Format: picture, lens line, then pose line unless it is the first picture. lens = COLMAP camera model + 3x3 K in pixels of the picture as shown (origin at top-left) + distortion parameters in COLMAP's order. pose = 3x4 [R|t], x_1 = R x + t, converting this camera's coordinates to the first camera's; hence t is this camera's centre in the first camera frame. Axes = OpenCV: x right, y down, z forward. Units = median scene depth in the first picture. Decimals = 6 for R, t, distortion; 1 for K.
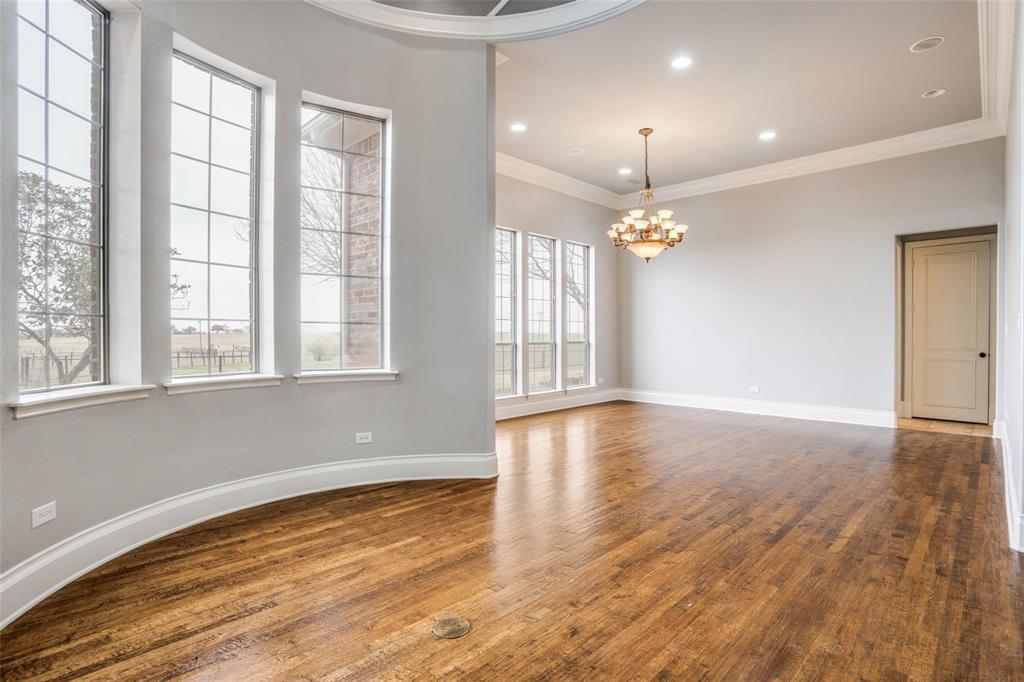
lens RADIAL K [[529.1, 0, 515.3], [0, 529.1, 337.2], [0, 0, 1]] dist [-0.078377, 0.029666]
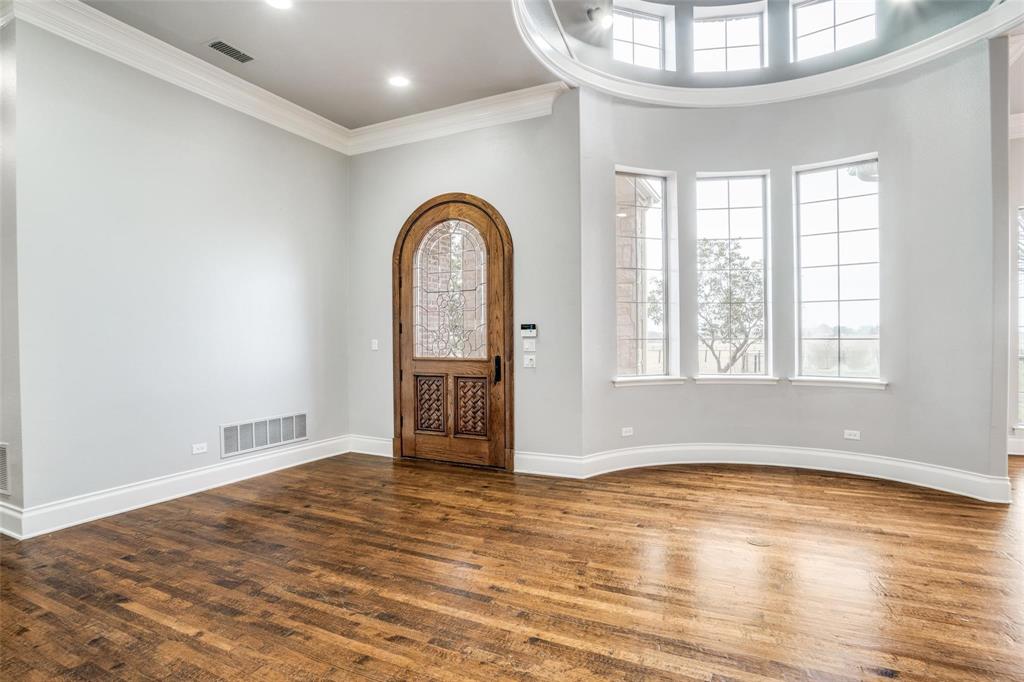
lens RADIAL K [[529.1, 0, 515.3], [0, 529.1, 337.2], [0, 0, 1]] dist [-0.078377, 0.029666]
pose [[0.329280, 0.000450, -0.944232, 0.842158], [0.002377, 0.999996, 0.001305, -0.052219], [0.944229, -0.002674, 0.329278, -0.171658]]
